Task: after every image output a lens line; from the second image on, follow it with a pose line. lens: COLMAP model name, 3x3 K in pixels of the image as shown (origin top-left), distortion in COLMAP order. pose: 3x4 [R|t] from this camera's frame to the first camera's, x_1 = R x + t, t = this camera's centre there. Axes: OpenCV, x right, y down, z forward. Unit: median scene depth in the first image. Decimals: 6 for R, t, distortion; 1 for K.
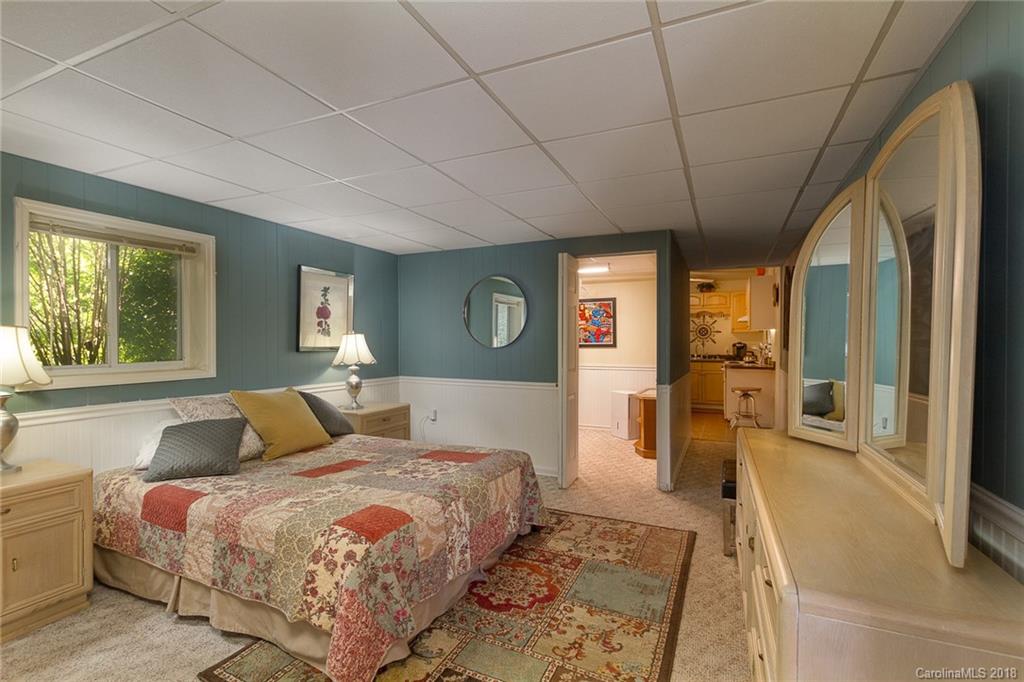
lens RADIAL K [[473.9, 0, 510.5], [0, 473.9, 341.8], [0, 0, 1]] dist [0.009295, 0.000014]
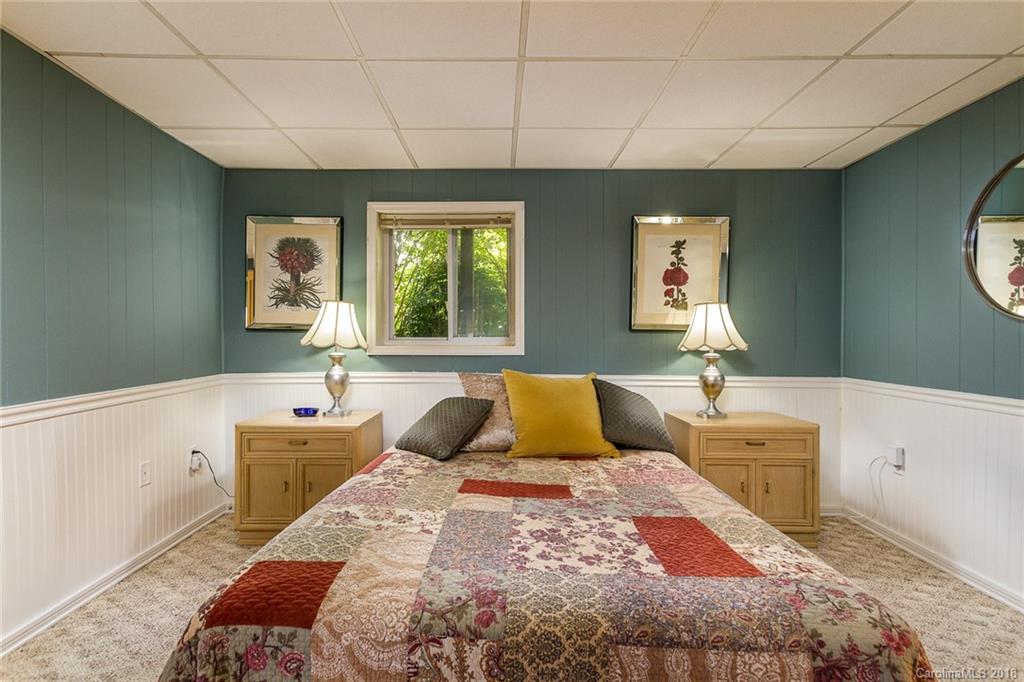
lens RADIAL K [[473.9, 0, 510.3], [0, 473.9, 345.9], [0, 0, 1]] dist [0.009295, 0.000014]
pose [[0.406997, 0.013094, -0.913336, 0.235506], [-0.007180, 0.999912, 0.011135, 0.053377], [0.913401, 0.002025, 0.407055, 0.702356]]
